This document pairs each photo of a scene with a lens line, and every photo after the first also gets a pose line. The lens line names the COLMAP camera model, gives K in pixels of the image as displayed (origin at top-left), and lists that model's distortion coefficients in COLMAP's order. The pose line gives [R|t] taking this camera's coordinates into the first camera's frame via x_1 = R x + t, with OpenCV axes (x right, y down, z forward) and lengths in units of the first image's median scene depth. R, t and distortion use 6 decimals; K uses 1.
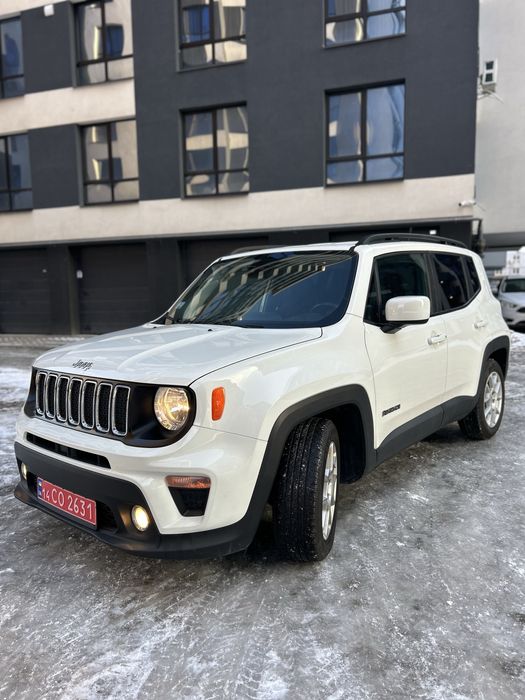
lens RADIAL K [[525.4, 0, 256.9], [0, 525.4, 363.3], [0, 0, 1]] dist [0.039394, -0.029081]
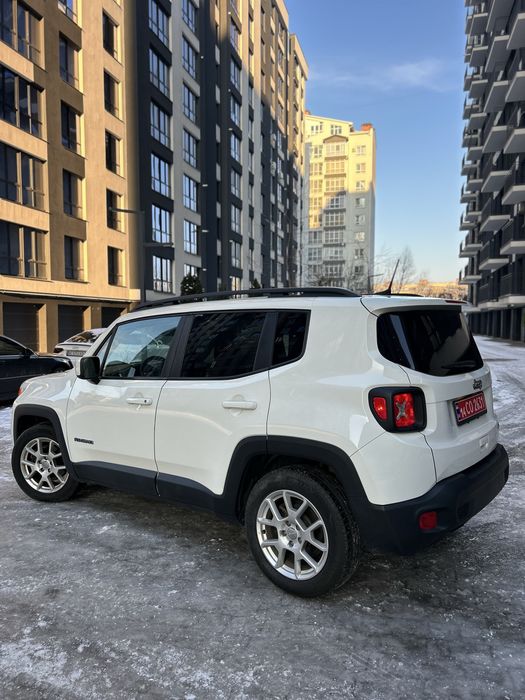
lens RADIAL K [[525.4, 0, 260.2], [0, 525.4, 349.2], [0, 0, 1]] dist [0.039394, -0.029081]
pose [[0.034158, 0.074369, -0.996646, 1.311147], [-0.118559, 0.990487, 0.069846, -0.237340], [0.992359, 0.115775, 0.042650, 1.126936]]
